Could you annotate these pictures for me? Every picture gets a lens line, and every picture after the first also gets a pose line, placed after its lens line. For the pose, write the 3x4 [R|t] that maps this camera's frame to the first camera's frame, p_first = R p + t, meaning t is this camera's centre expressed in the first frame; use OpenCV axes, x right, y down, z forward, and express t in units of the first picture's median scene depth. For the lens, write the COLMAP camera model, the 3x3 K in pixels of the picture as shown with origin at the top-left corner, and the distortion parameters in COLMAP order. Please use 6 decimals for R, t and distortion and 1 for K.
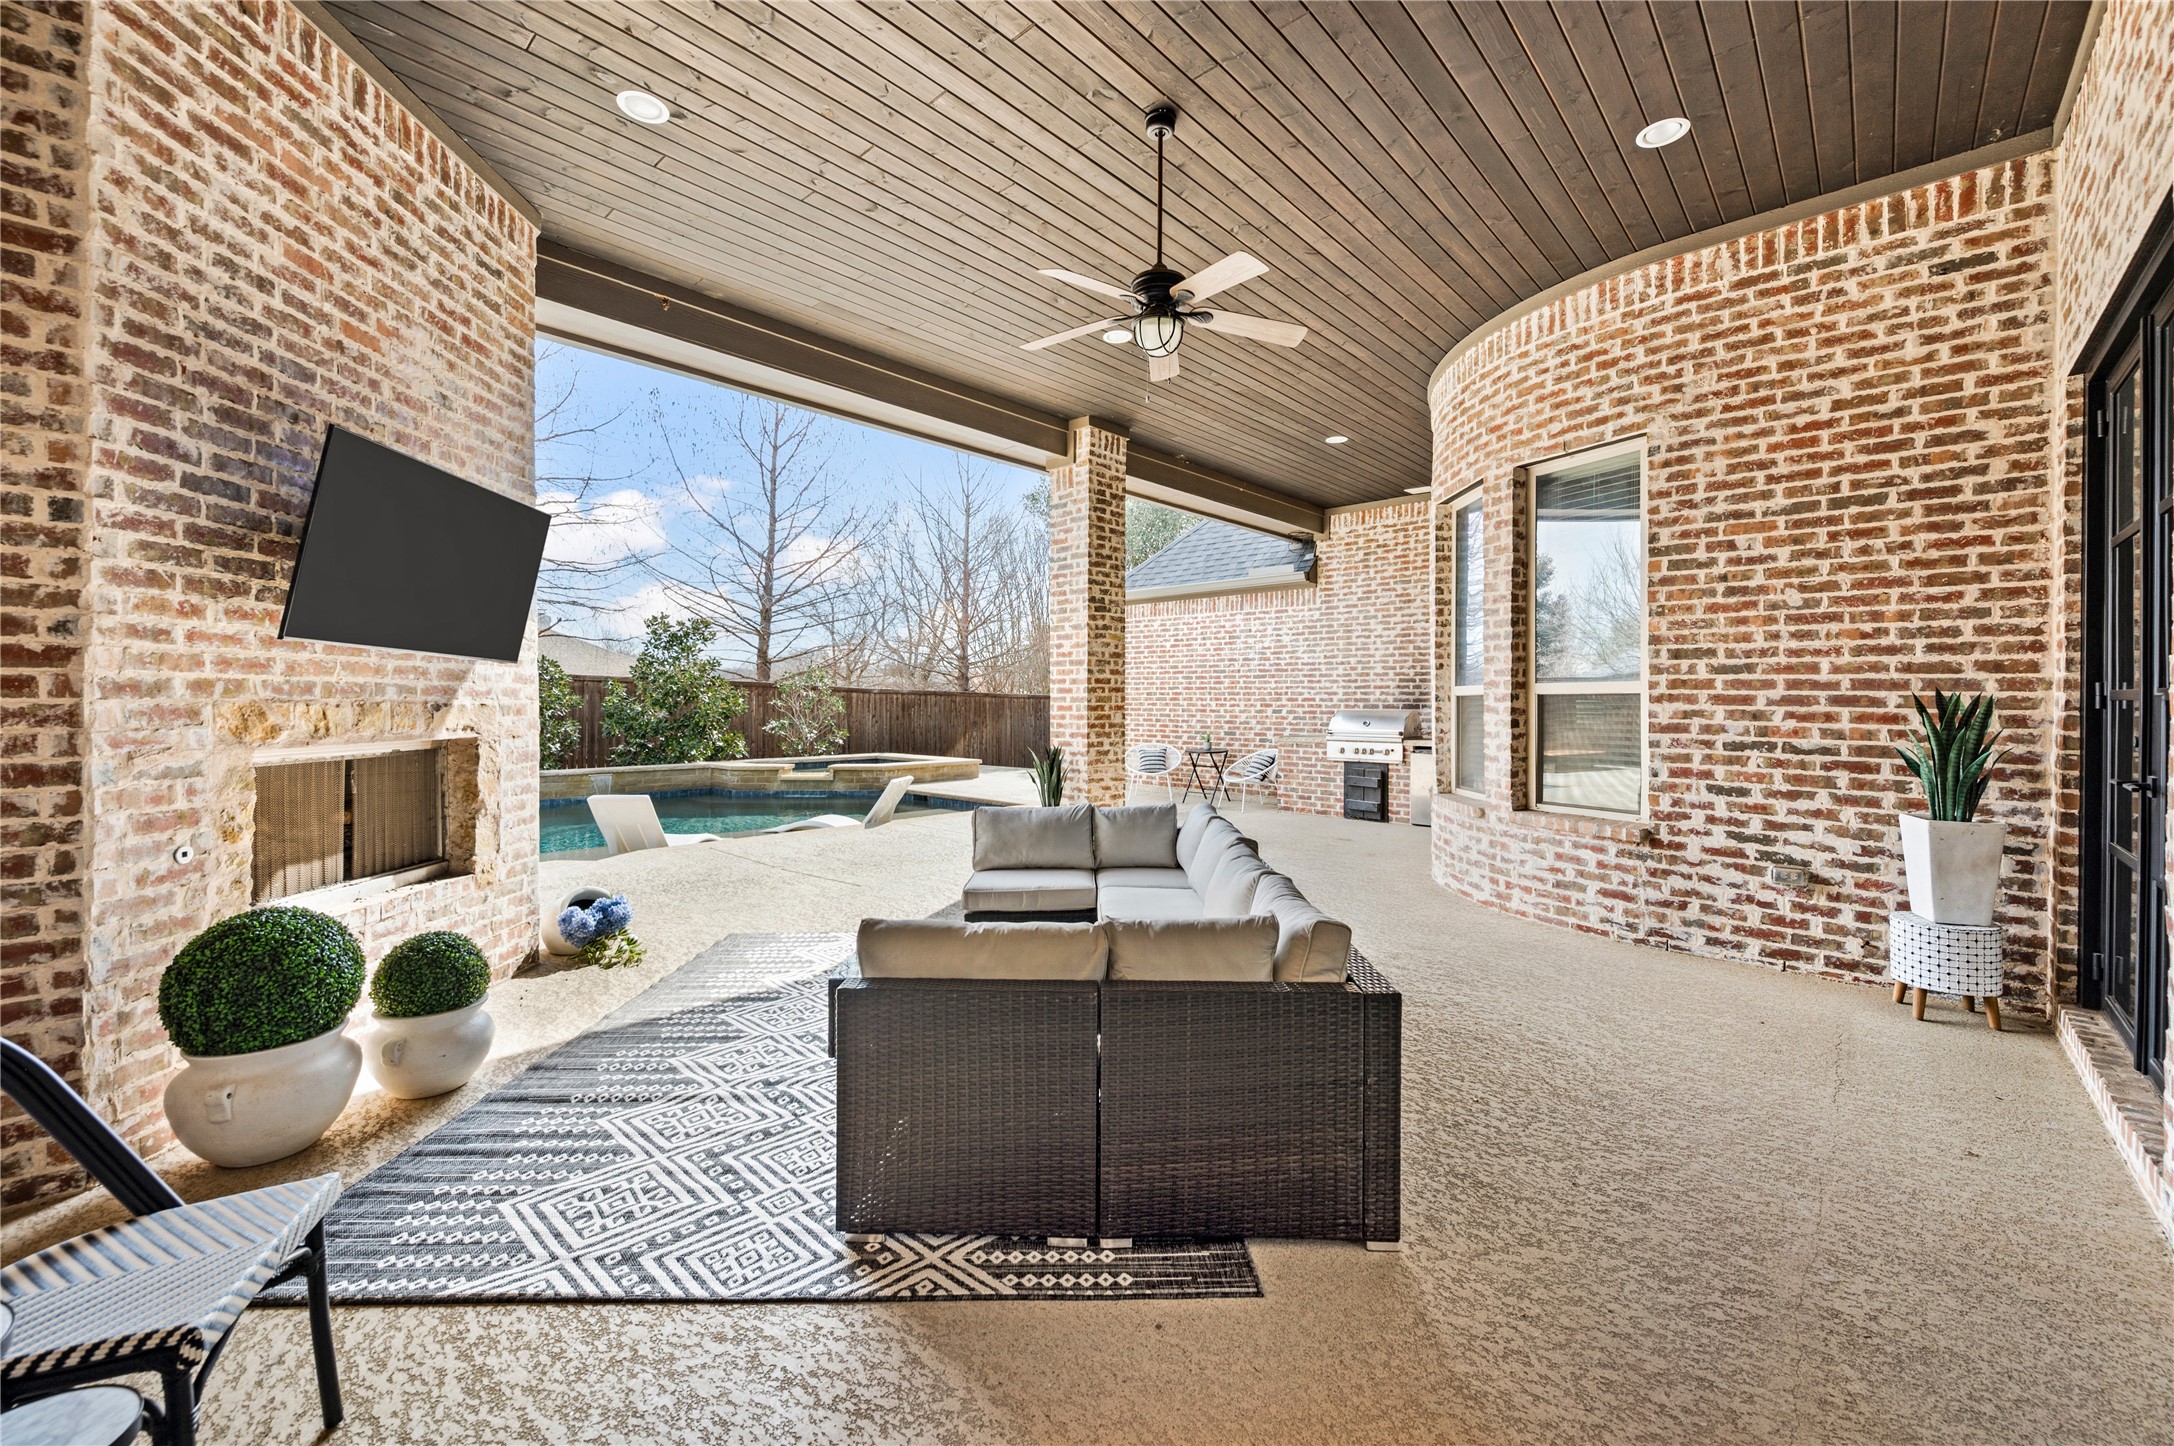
lens RADIAL K [[864.9, 0, 1089.3], [0, 864.9, 717.5], [0, 0, 1]] dist [0.000738, -0.000041]
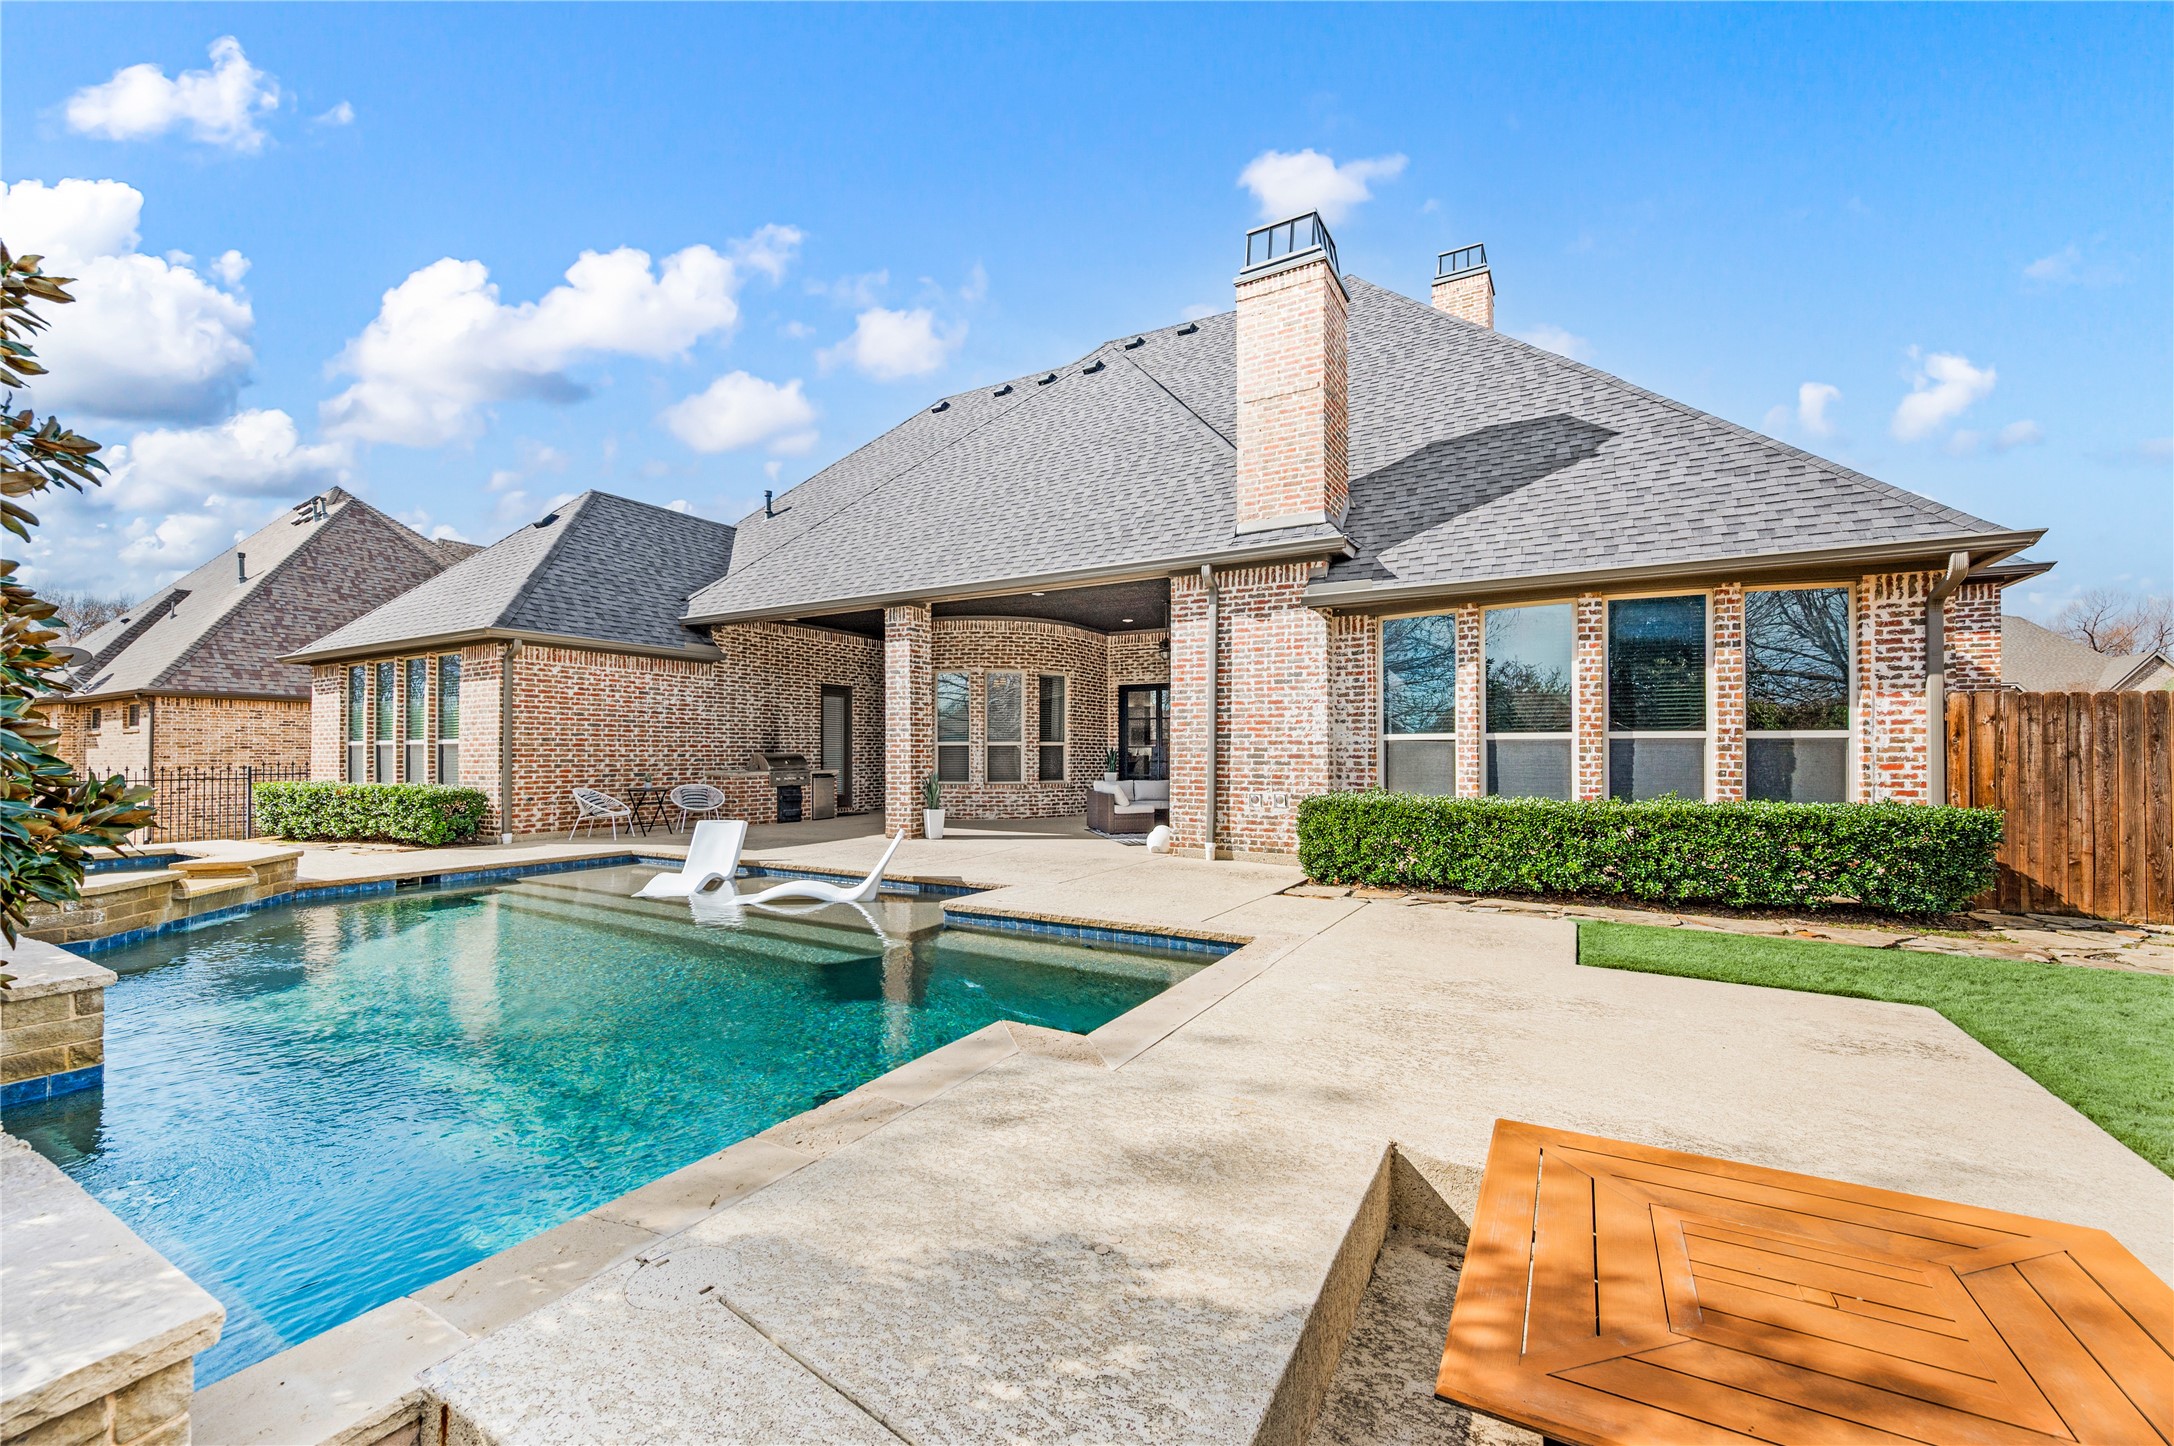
lens RADIAL K [[864.9, 0, 1089.3], [0, 864.9, 717.5], [0, 0, 1]] dist [0.000738, -0.000041]
pose [[-0.221261, 0.036643, 0.974526, -1.131732], [0.019076, 0.999265, -0.033242, -0.008654], [-0.975028, 0.011235, -0.221797, 0.679105]]
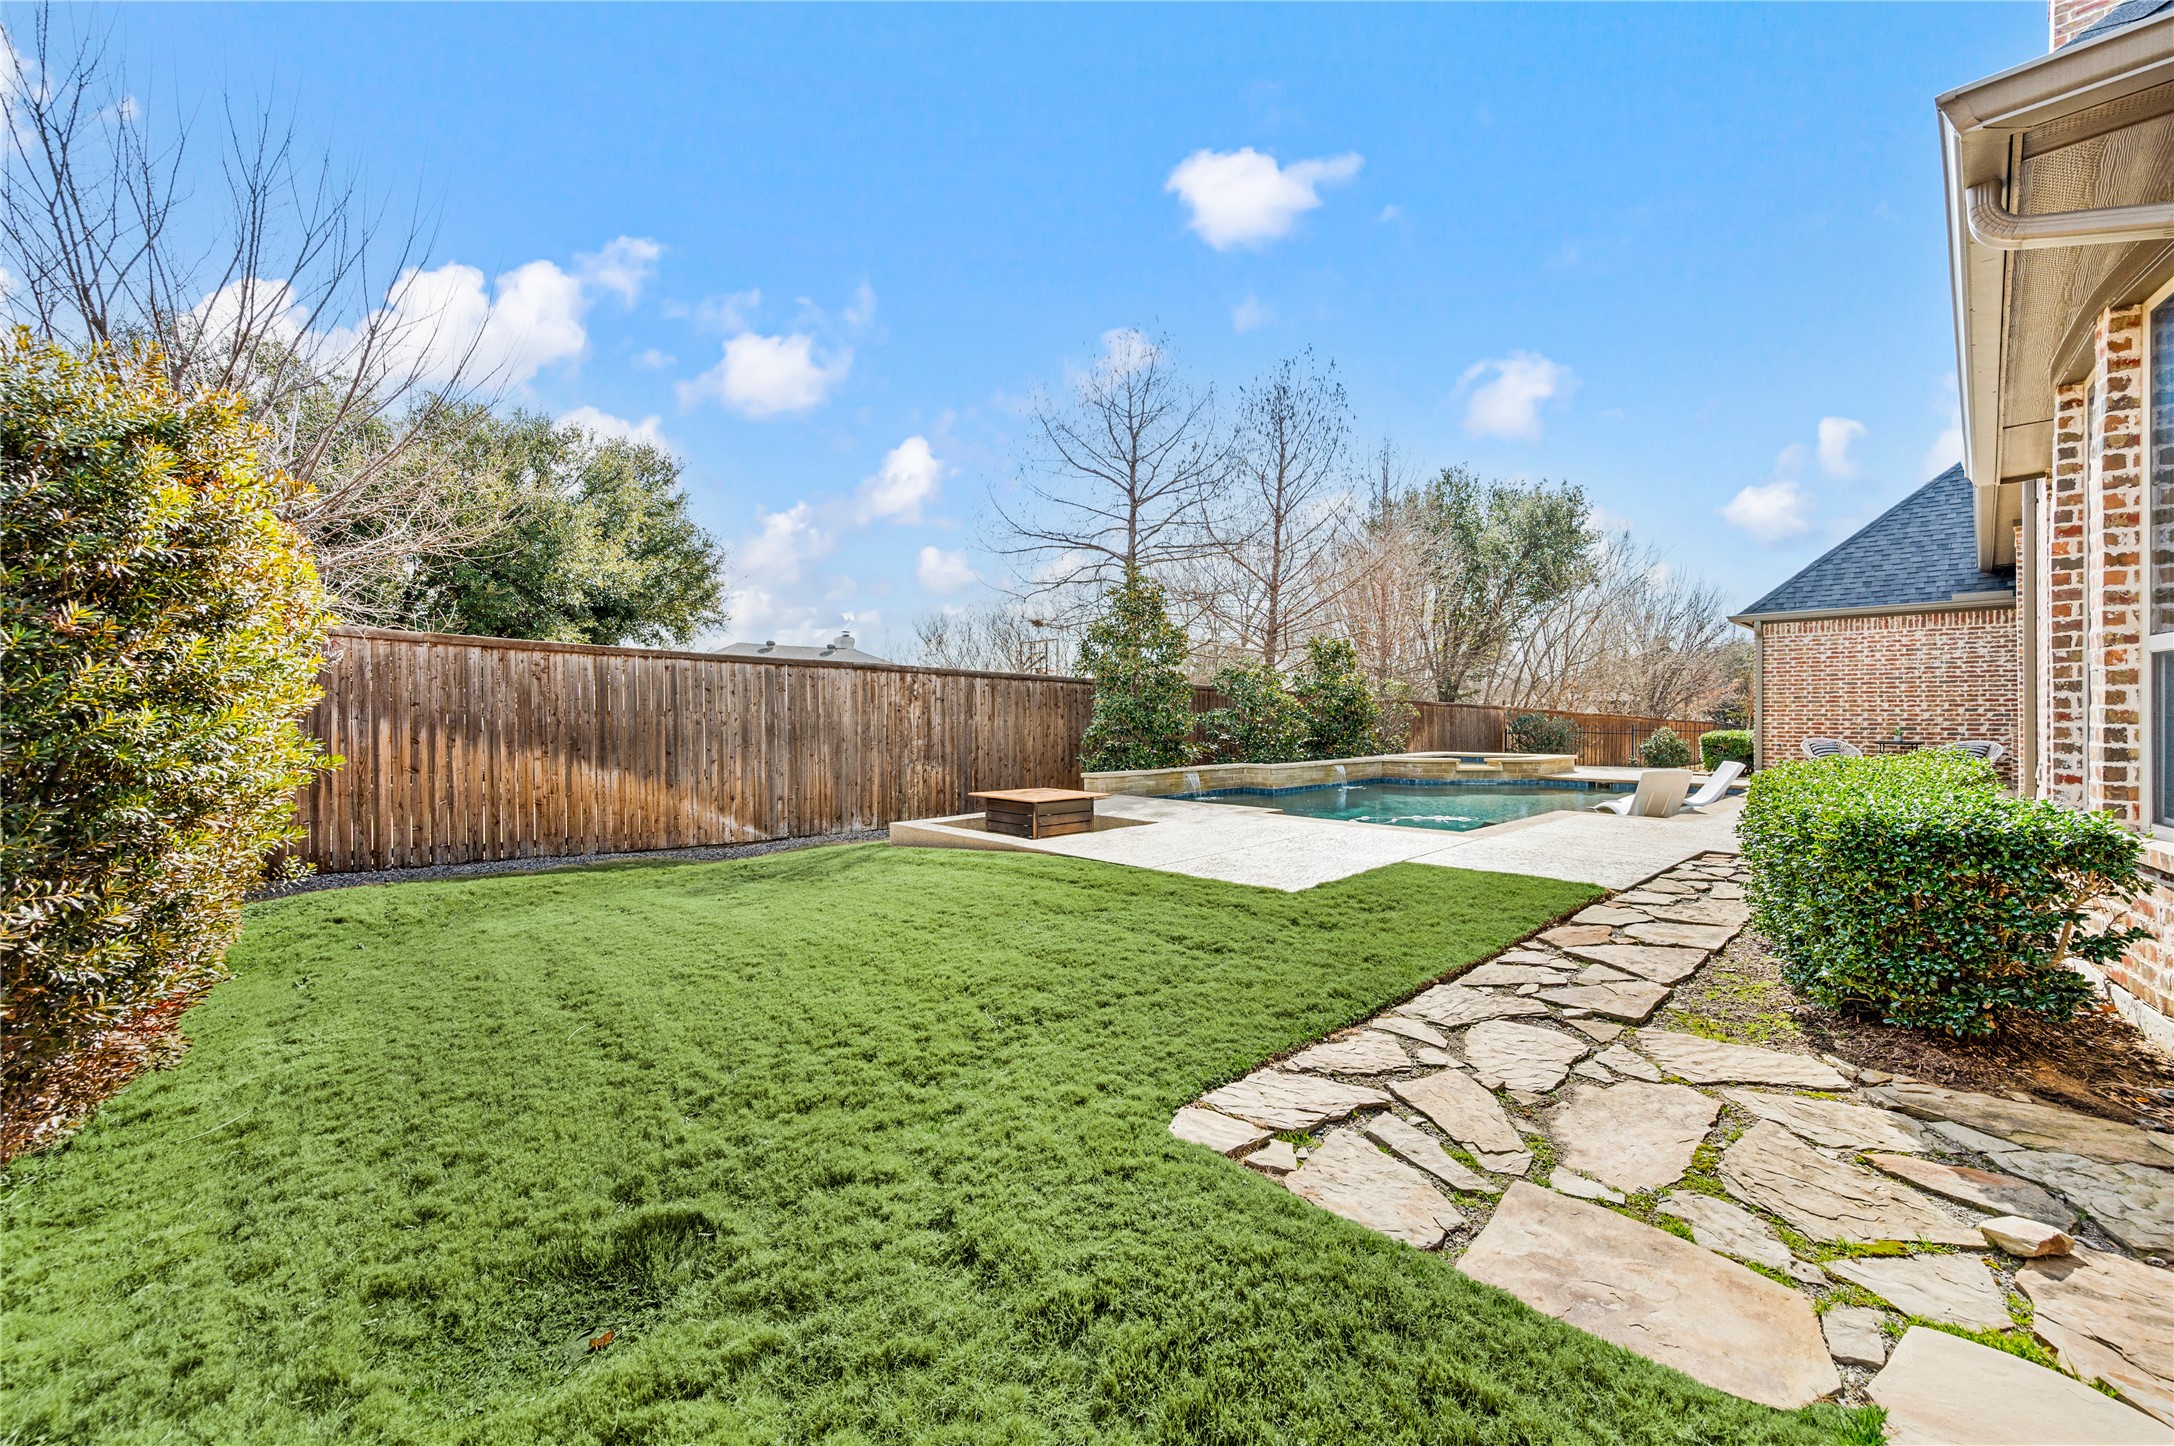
lens RADIAL K [[864.9, 0, 1089.3], [0, 864.9, 717.5], [0, 0, 1]] dist [0.000738, -0.000041]
pose [[0.998625, -0.006401, -0.052023, -0.943079], [0.005598, 0.999863, -0.015580, 0.015228], [0.052116, 0.015268, 0.998524, -0.279762]]
